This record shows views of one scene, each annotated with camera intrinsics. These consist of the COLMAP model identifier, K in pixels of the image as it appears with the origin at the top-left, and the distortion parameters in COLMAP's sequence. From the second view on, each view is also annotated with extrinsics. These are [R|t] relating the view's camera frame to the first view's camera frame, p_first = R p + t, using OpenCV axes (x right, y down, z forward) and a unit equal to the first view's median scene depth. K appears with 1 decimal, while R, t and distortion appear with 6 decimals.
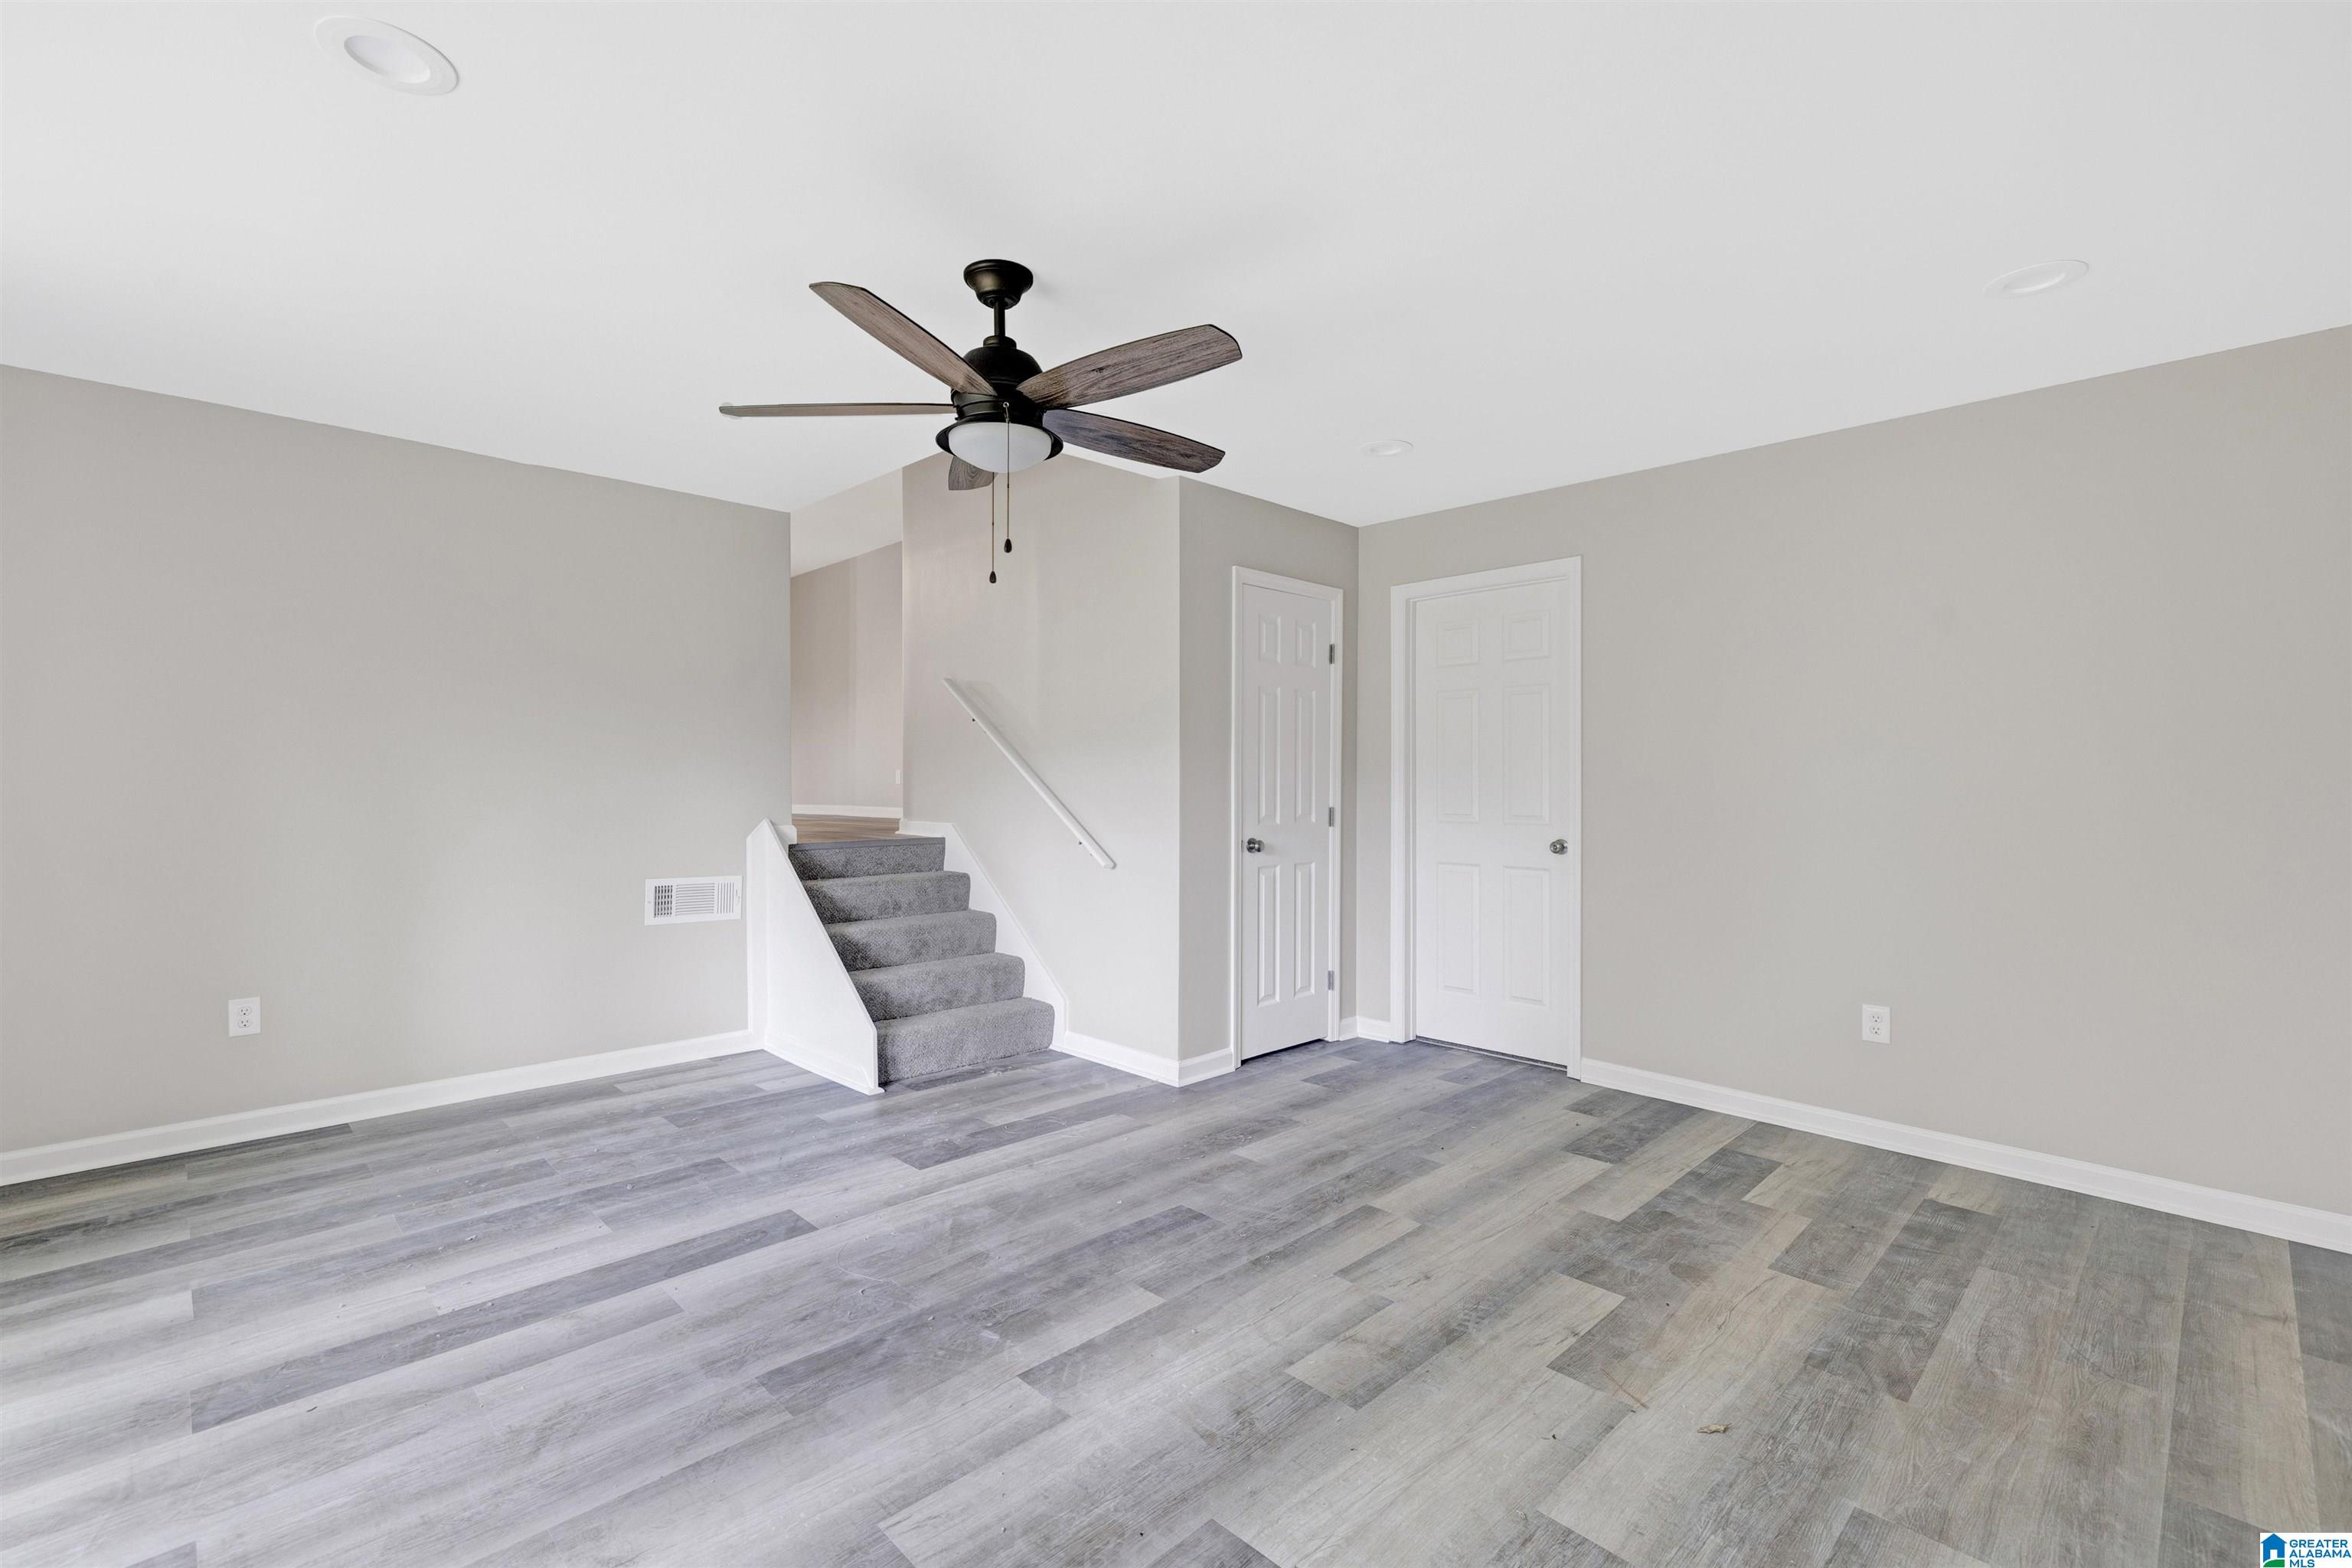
lens RADIAL K [[1014.4, 0, 1167.7], [0, 1014.4, 784.4], [0, 0, 1]] dist [0.000764, -0.000088]
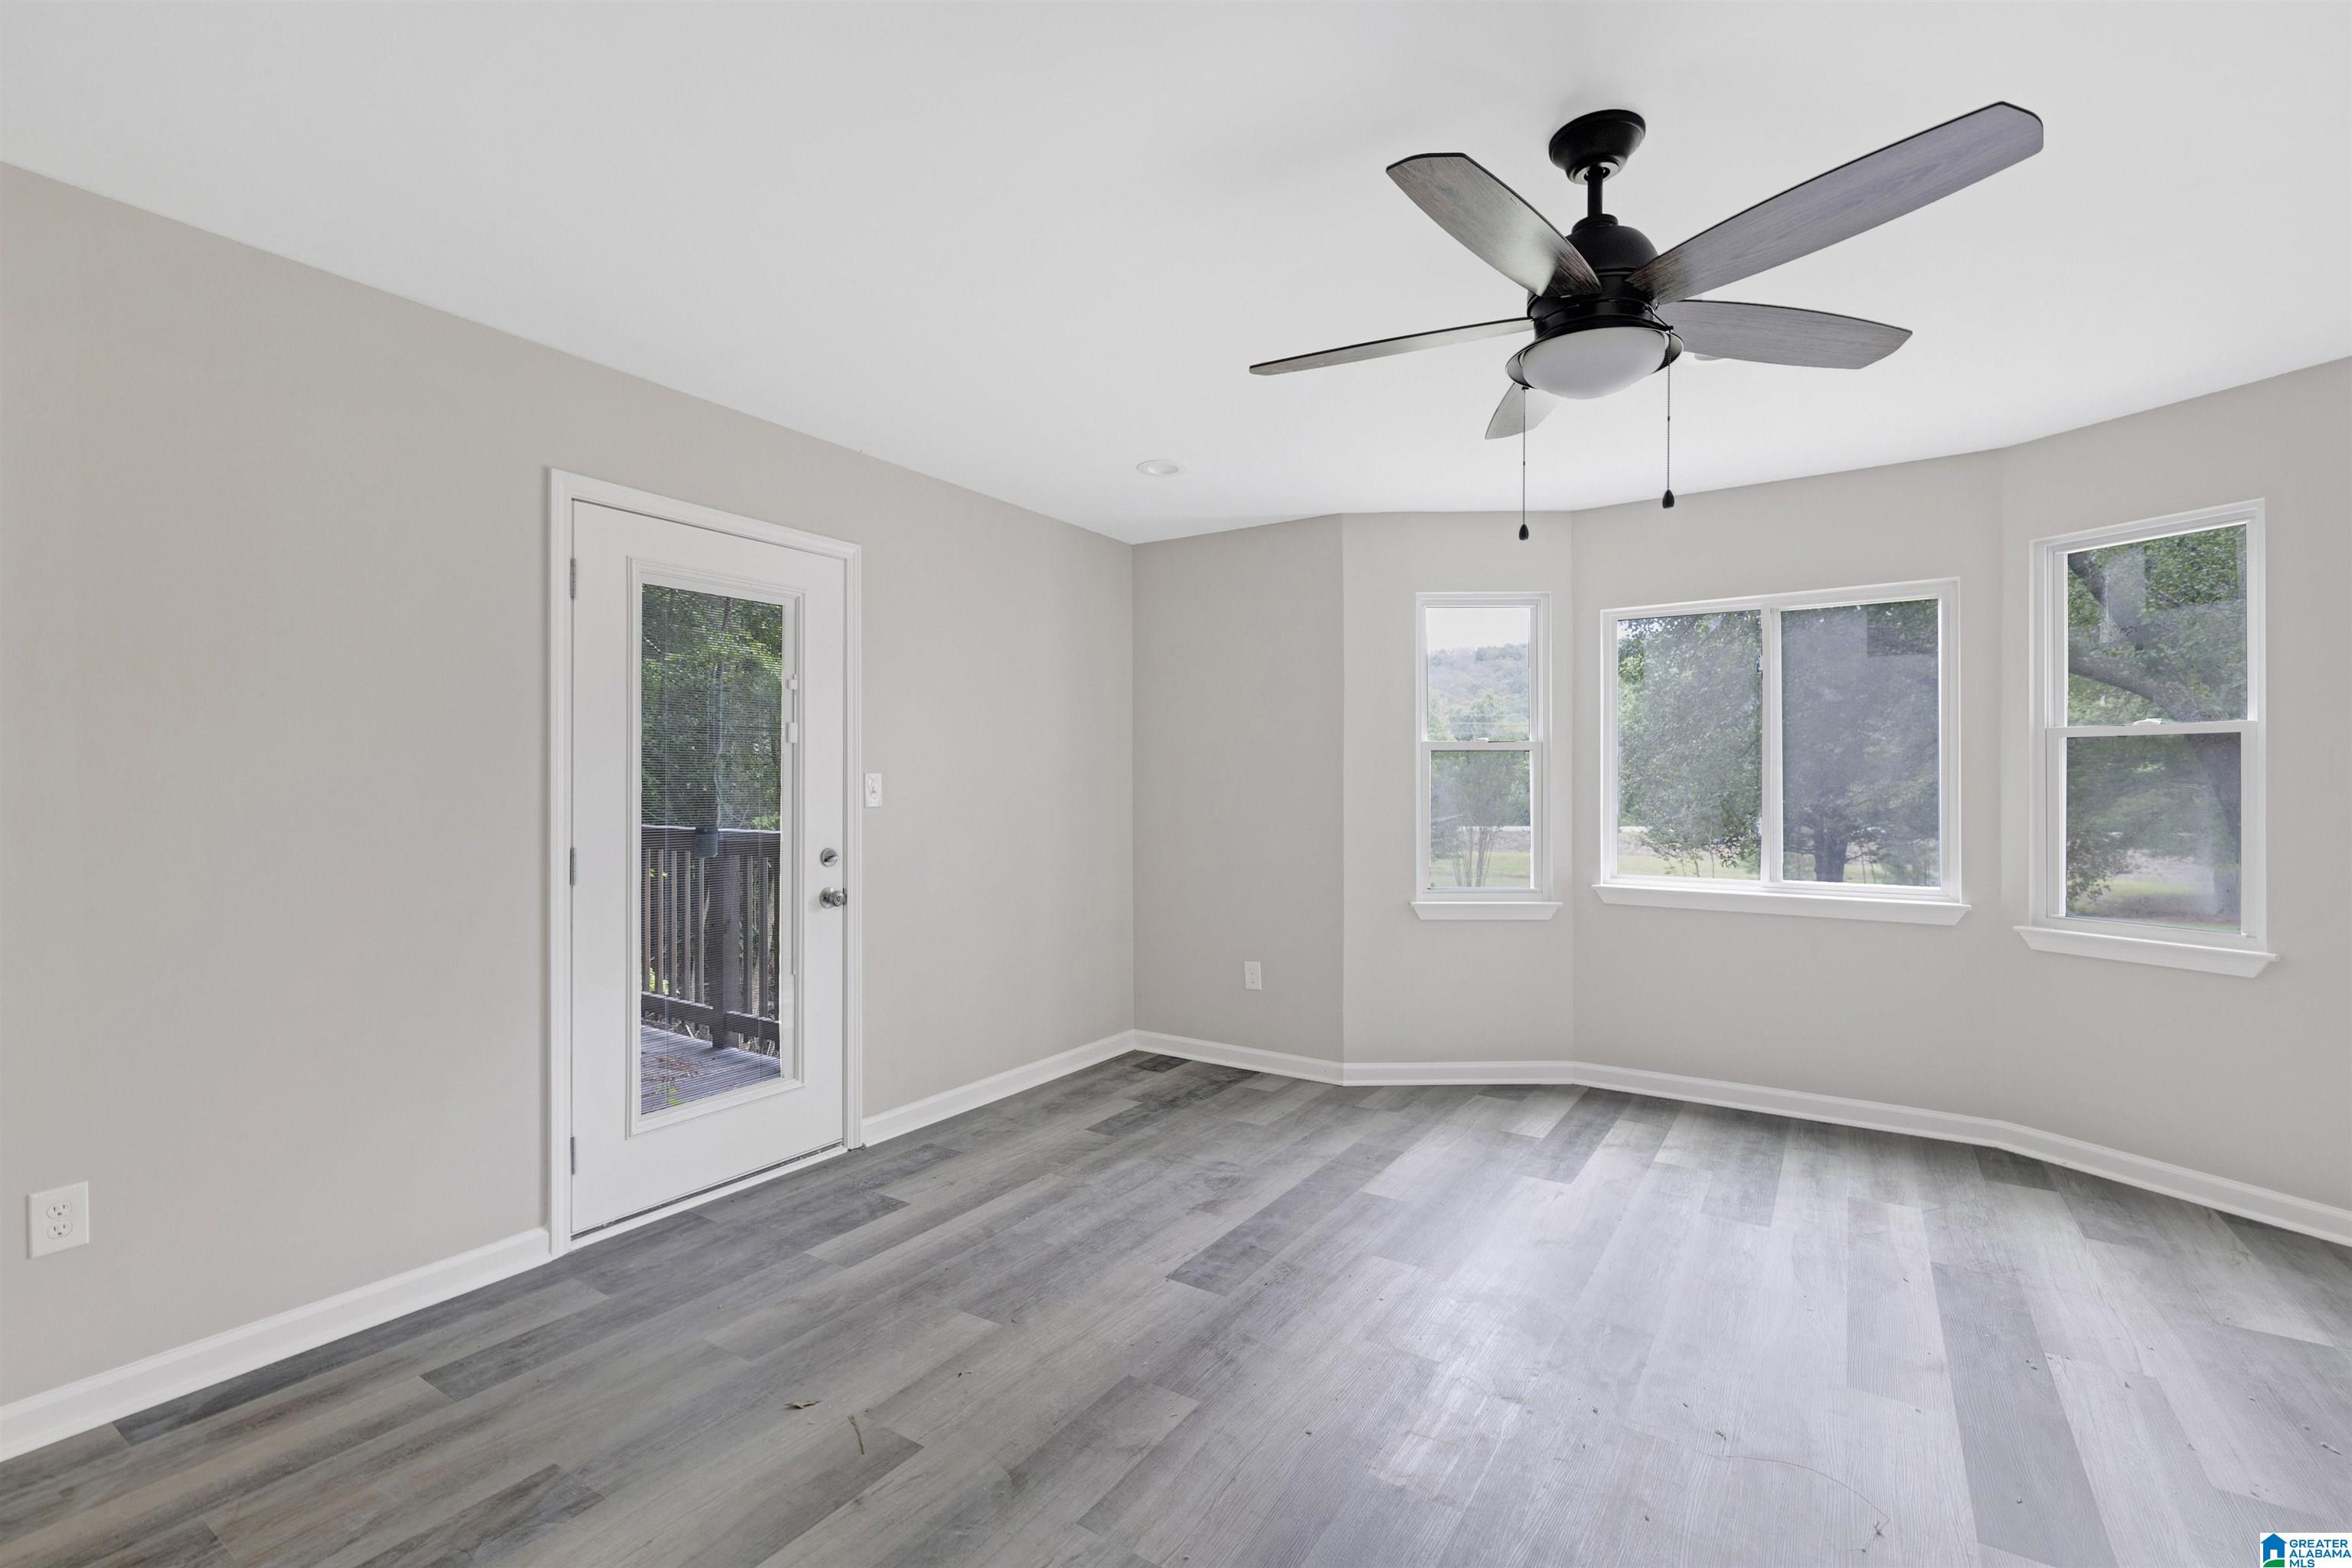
lens RADIAL K [[1014.4, 0, 1167.7], [0, 1014.4, 784.4], [0, 0, 1]] dist [0.000764, -0.000088]
pose [[-0.976598, -0.007979, -0.214925, 0.371862], [-0.006739, 0.999956, -0.006501, -0.019156], [0.214967, -0.004900, -0.976609, 2.006065]]
